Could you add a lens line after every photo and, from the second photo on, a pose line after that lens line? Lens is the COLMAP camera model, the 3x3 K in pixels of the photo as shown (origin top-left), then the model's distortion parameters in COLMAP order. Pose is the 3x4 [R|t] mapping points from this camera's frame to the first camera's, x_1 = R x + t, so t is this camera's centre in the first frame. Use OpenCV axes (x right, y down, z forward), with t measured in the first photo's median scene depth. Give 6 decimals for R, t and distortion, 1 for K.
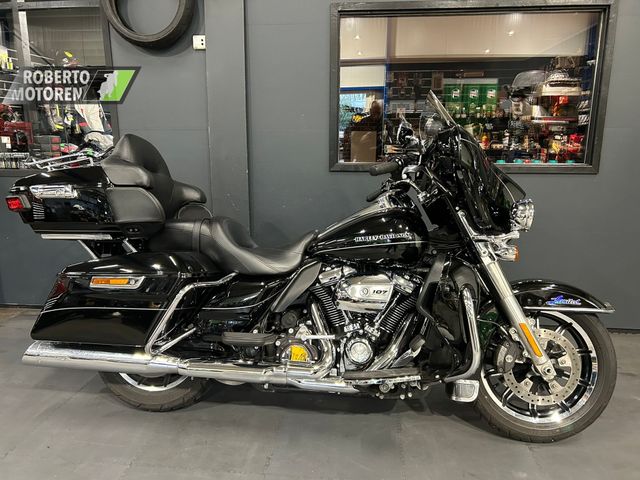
lens RADIAL K [[488.8, 0, 319.1], [0, 488.8, 240.5], [0, 0, 1]] dist [0.030348, -0.029560]
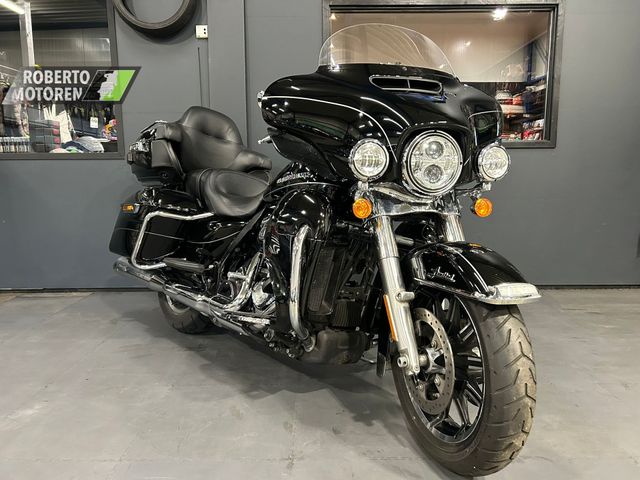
lens RADIAL K [[488.8, 0, 322.9], [0, 488.8, 240.1], [0, 0, 1]] dist [0.030348, -0.029560]
pose [[0.994126, -0.024592, 0.105397, -0.152247], [0.031937, 0.997135, -0.068575, 0.206268], [-0.103409, 0.071539, 0.992063, -0.108754]]
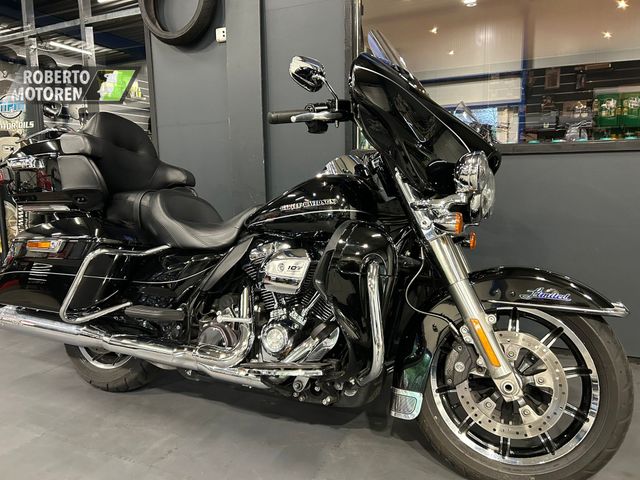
lens RADIAL K [[488.8, 0, 314.8], [0, 488.8, 238.7], [0, 0, 1]] dist [0.030348, -0.029560]
pose [[0.949498, 0.024464, -0.312819, 0.386437], [-0.045973, 0.997043, -0.061569, 0.097527], [0.310388, 0.072841, 0.947815, 0.201018]]
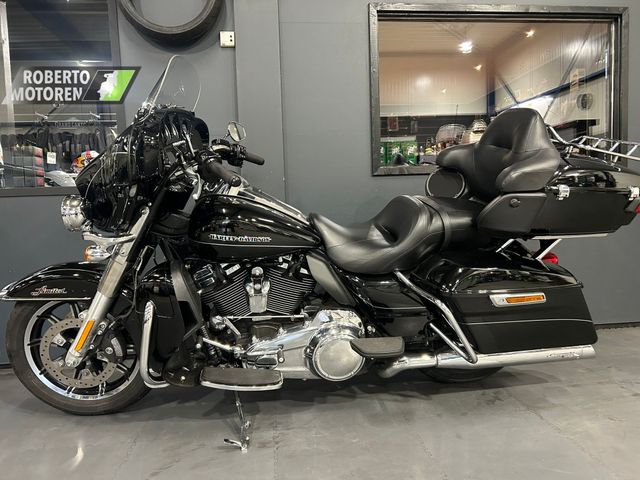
lens RADIAL K [[488.8, 0, 324.7], [0, 488.8, 241.0], [0, 0, 1]] dist [0.030348, -0.029560]
pose [[0.975028, -0.050666, 0.216227, -0.416544], [0.080912, 0.987754, -0.133403, 0.146709], [-0.206820, 0.147567, 0.967186, 0.209949]]
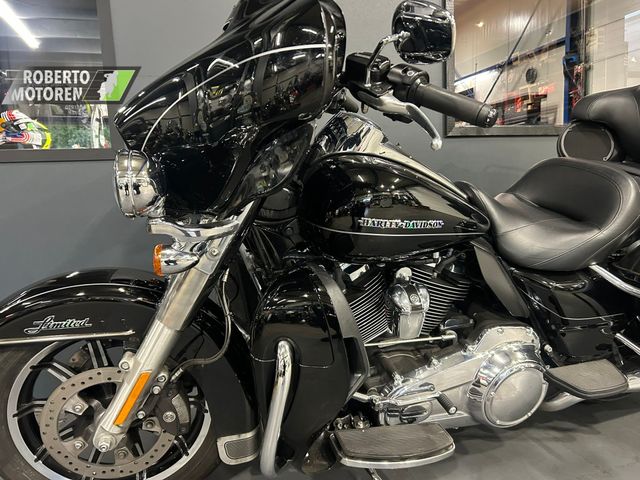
lens RADIAL K [[488.8, 0, 323.1], [0, 488.8, 242.2], [0, 0, 1]] dist [0.030348, -0.029560]
pose [[0.920750, -0.089830, 0.379670, -0.657194], [0.126037, 0.989442, -0.071554, 0.061099], [-0.369233, 0.113736, 0.922351, 0.628408]]
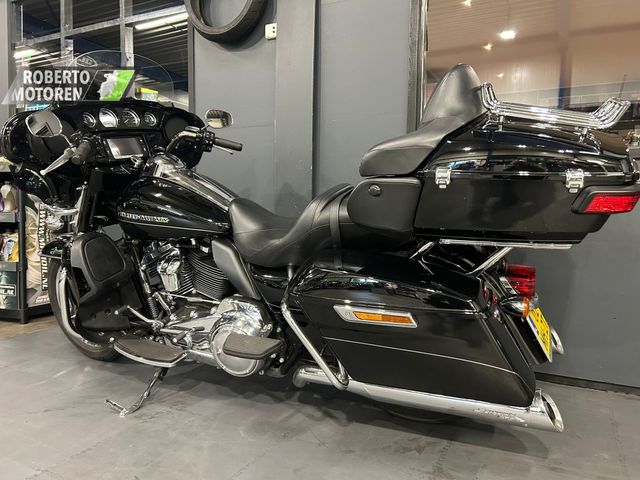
lens RADIAL K [[488.8, 0, 320.5], [0, 488.8, 239.9], [0, 0, 1]] dist [0.030348, -0.029560]
pose [[0.939556, 0.032558, -0.340844, 0.253082], [-0.083975, 0.986977, -0.137204, 0.154283], [0.331938, 0.157533, 0.930054, 0.340587]]
